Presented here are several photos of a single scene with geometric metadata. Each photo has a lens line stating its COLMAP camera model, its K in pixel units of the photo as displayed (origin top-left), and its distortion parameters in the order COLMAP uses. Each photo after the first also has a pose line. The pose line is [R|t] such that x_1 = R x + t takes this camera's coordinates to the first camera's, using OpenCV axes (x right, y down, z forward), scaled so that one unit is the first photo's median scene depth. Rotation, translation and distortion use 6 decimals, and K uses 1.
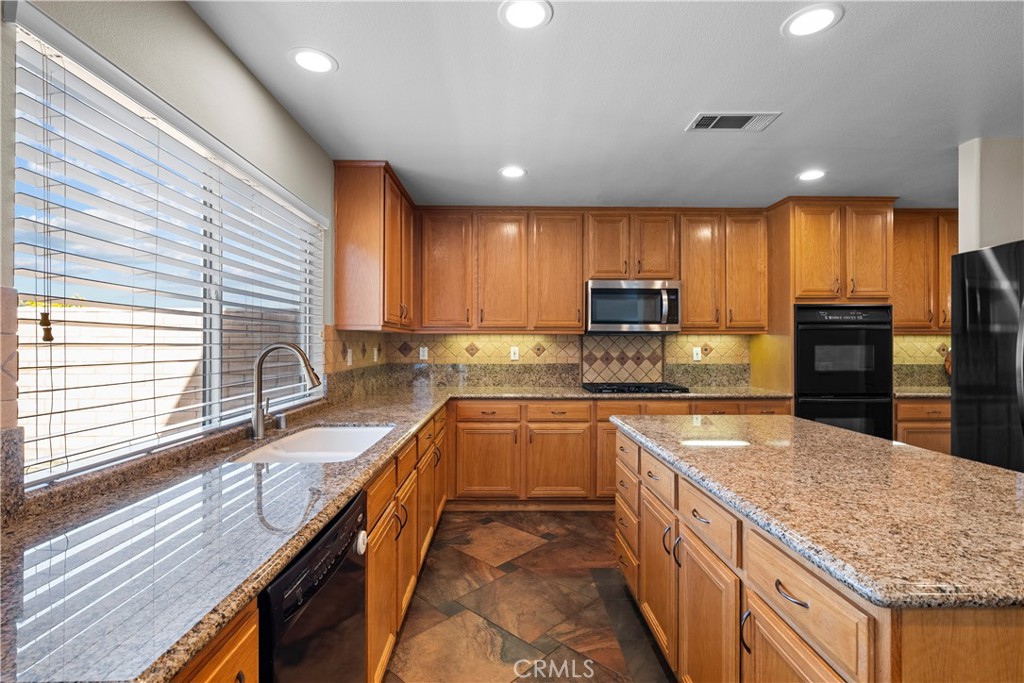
lens RADIAL K [[481.6, 0, 504.5], [0, 481.6, 343.2], [0, 0, 1]] dist [0.003441, -0.000606]
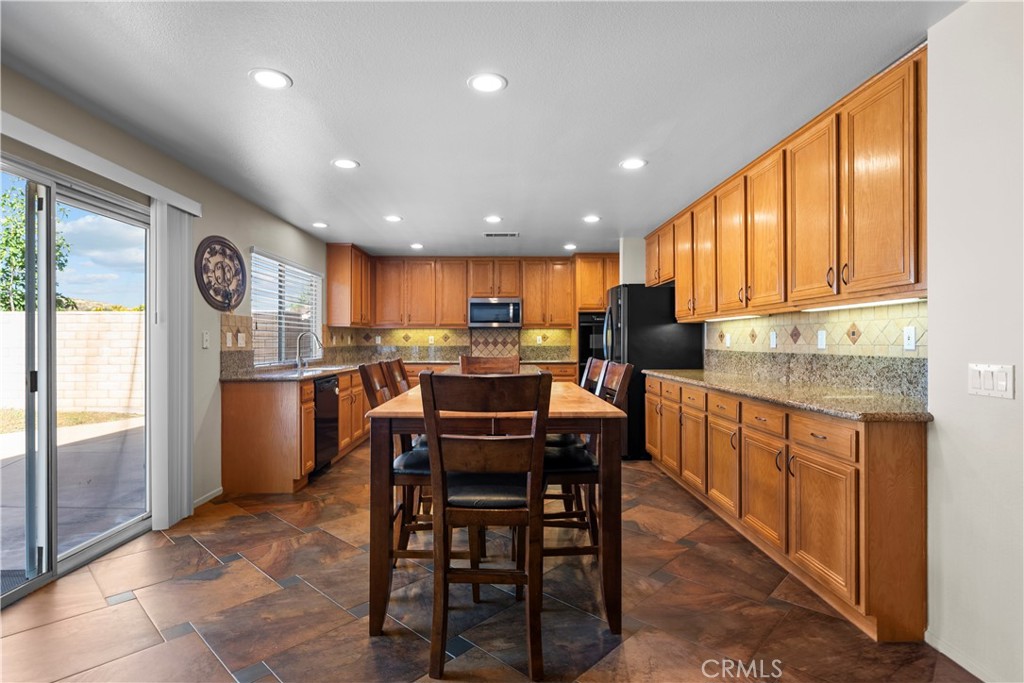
lens RADIAL K [[520.3, 0, 499.8], [0, 520.3, 337.7], [0, 0, 1]] dist [0.014016, 0.001164]
pose [[0.999955, -0.001621, -0.009309, 0.297720], [0.001575, 0.999987, -0.004952, 0.023931], [0.009317, 0.004937, 0.999944, -0.894146]]
